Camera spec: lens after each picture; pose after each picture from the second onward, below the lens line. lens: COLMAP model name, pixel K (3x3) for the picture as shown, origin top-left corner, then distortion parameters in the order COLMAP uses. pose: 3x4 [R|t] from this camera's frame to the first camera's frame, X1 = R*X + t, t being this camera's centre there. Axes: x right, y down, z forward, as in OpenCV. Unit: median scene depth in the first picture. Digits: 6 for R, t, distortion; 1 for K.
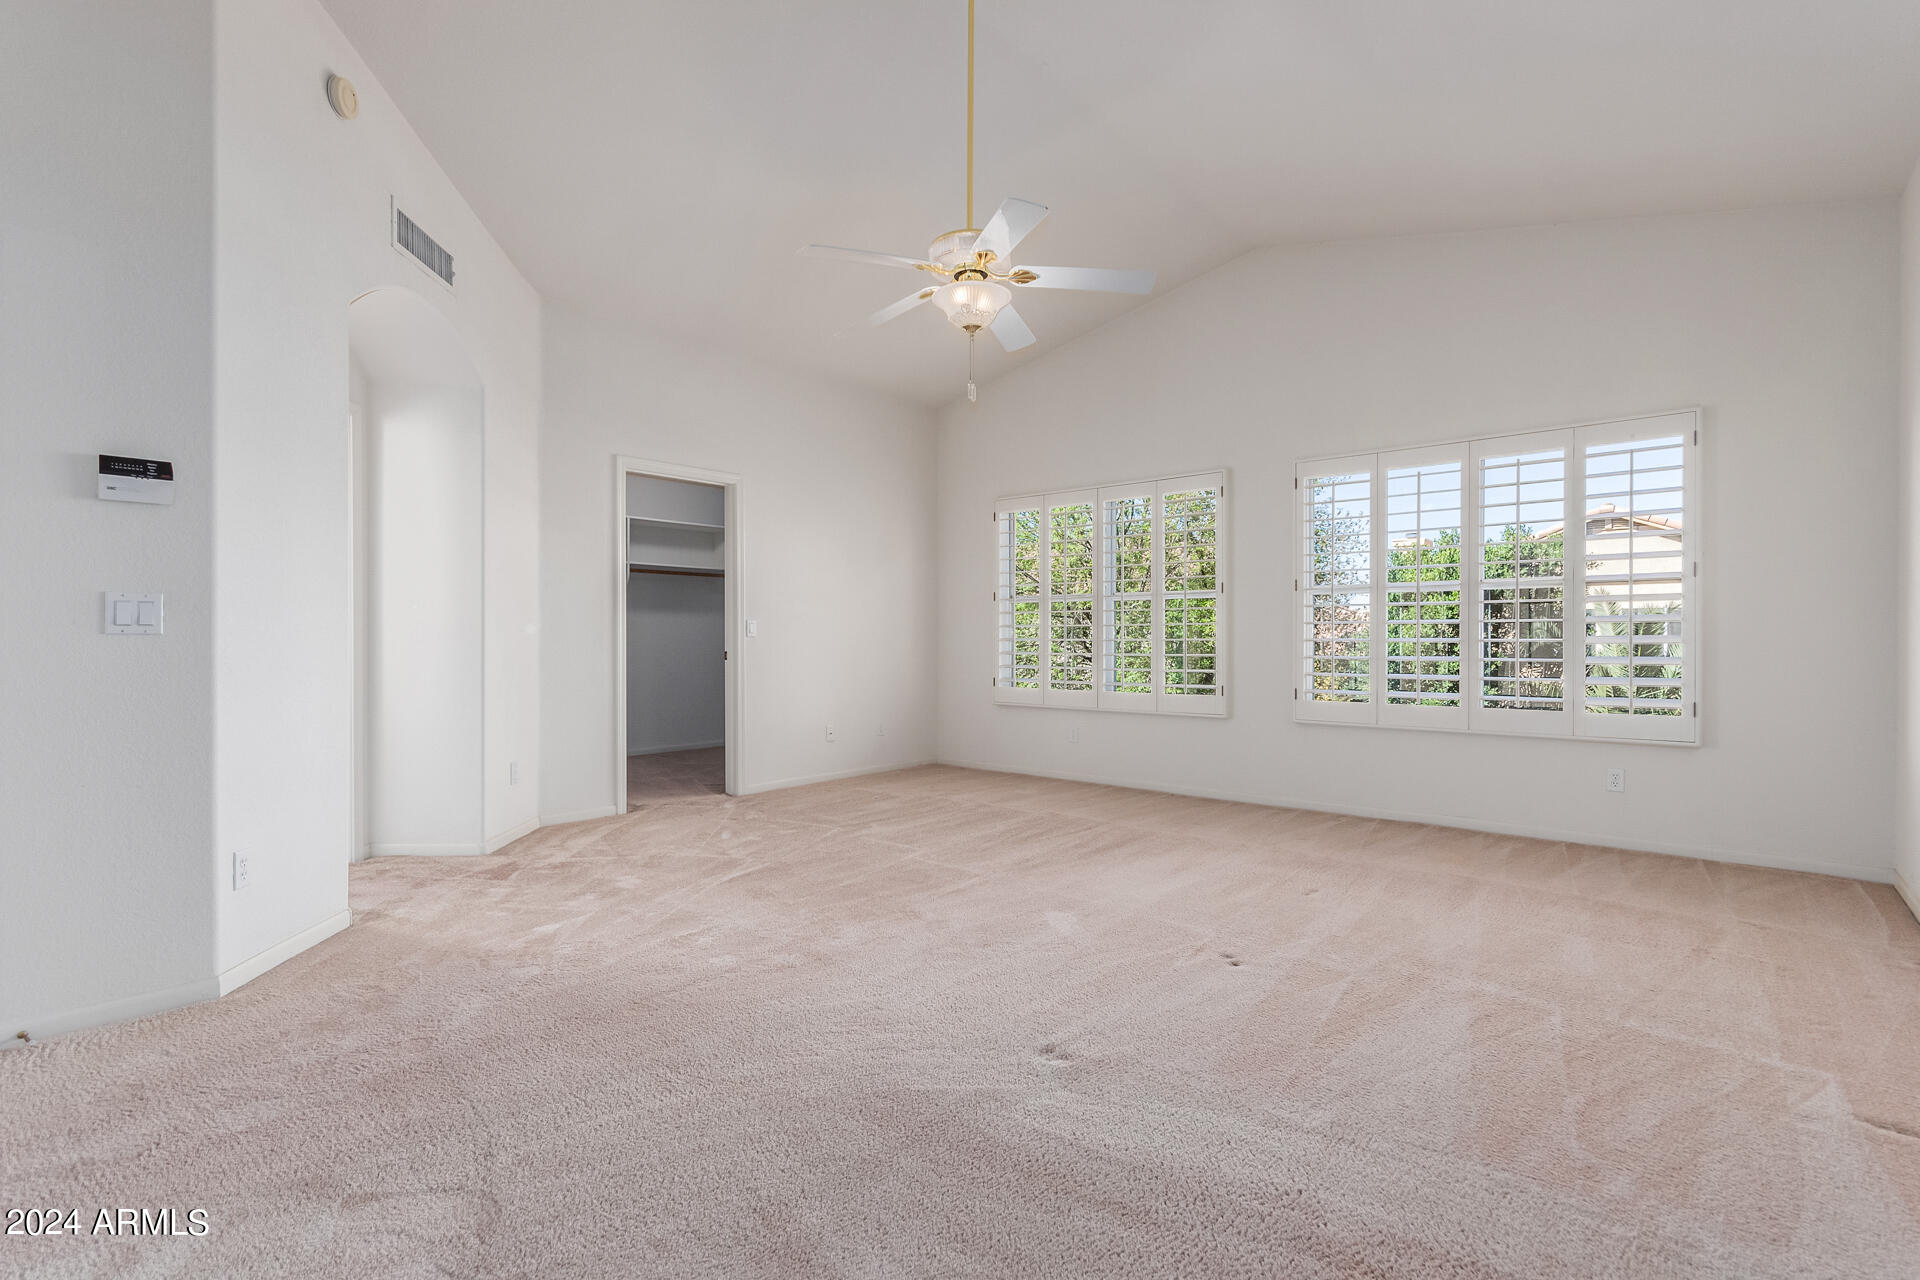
lens RADIAL K [[883.7, 0, 974.8], [0, 883.7, 638.3], [0, 0, 1]] dist [-0.004308, 0.004565]
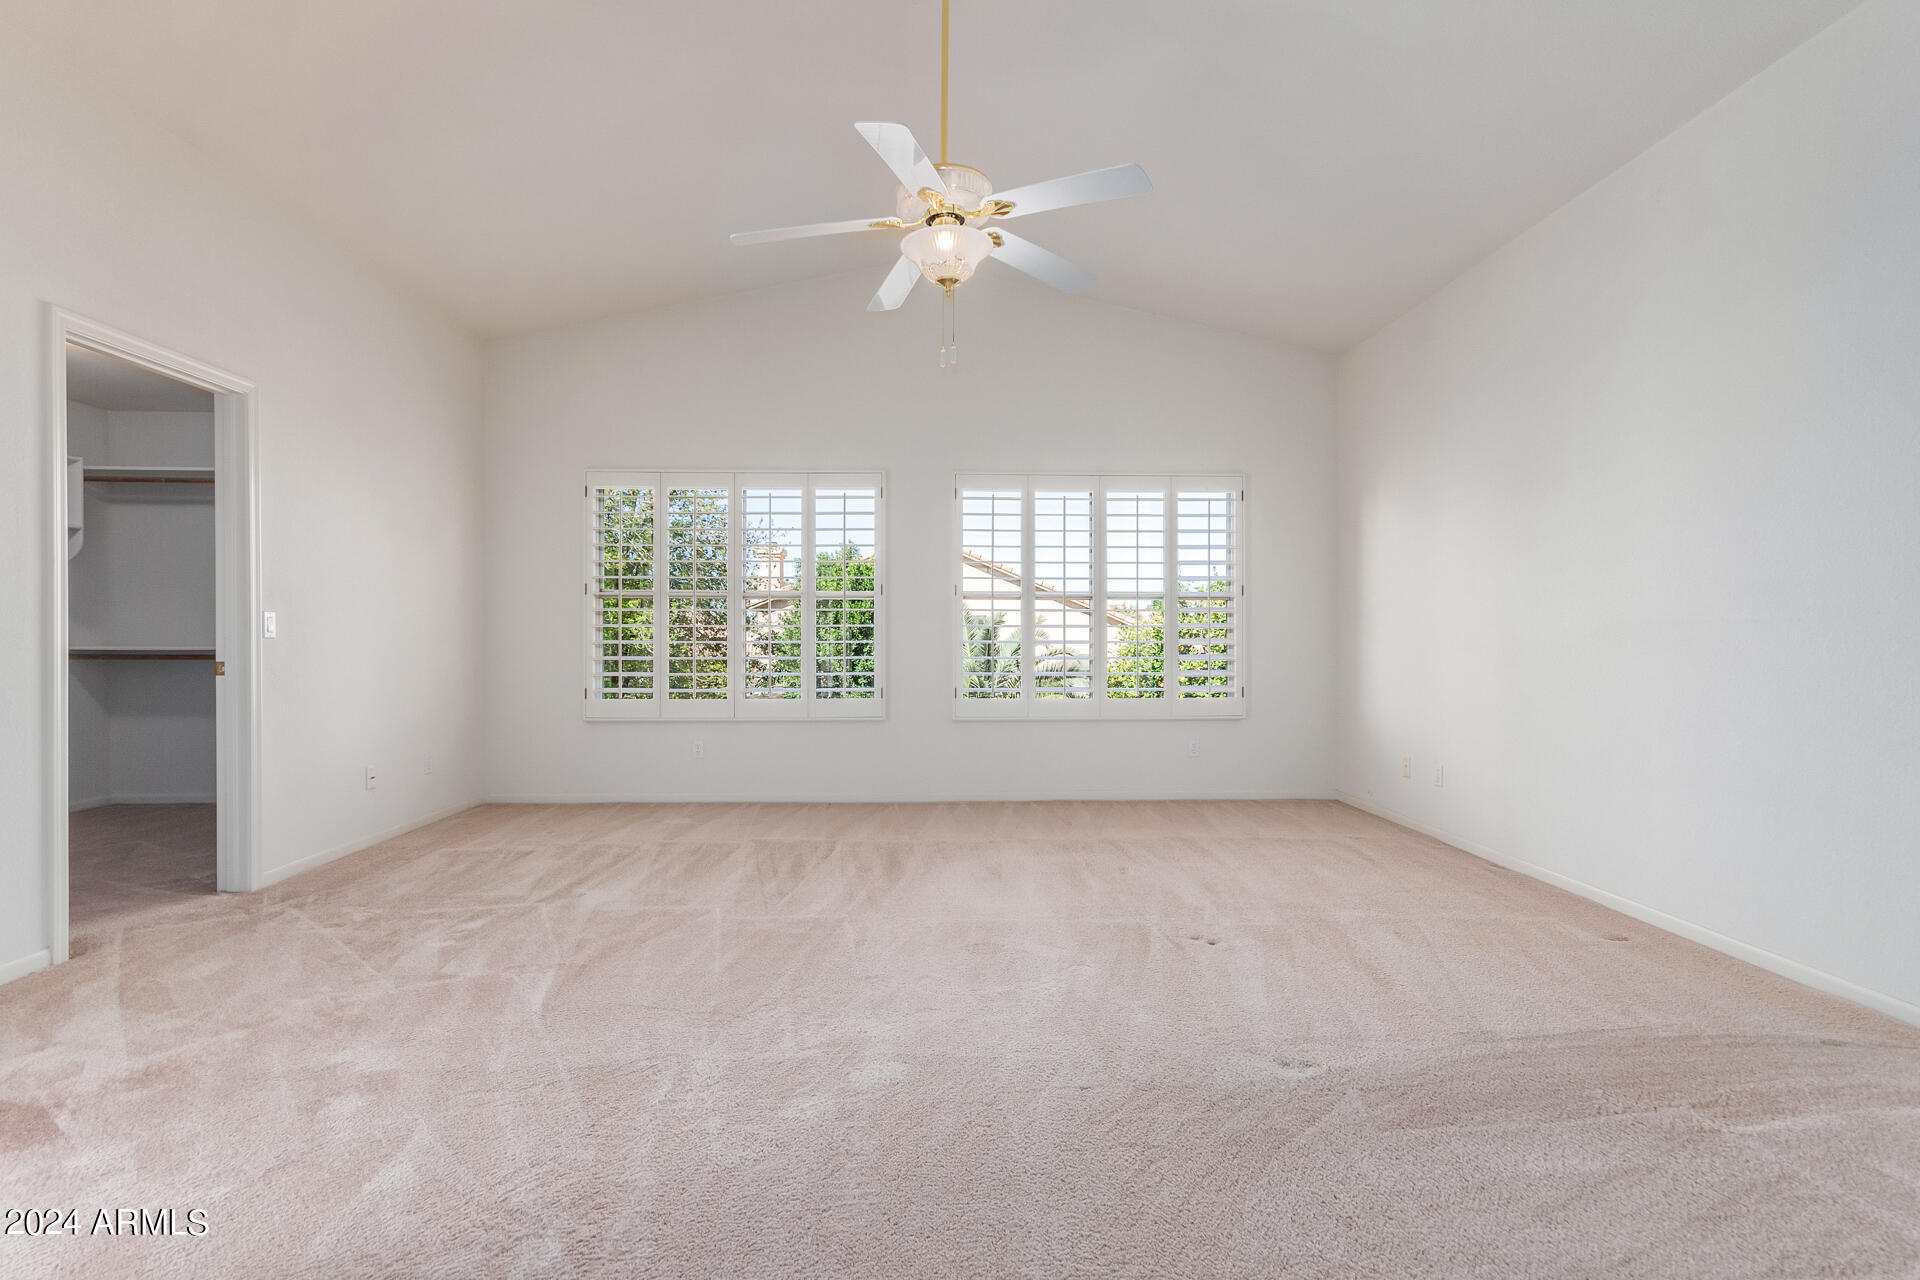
lens RADIAL K [[883.7, 0, 964.9], [0, 883.7, 650.8], [0, 0, 1]] dist [-0.004308, 0.004565]
pose [[0.741152, -0.008874, 0.671279, -0.371083], [-0.000905, 0.999899, 0.014217, -0.002901], [-0.671337, -0.011145, 0.741069, 0.228906]]
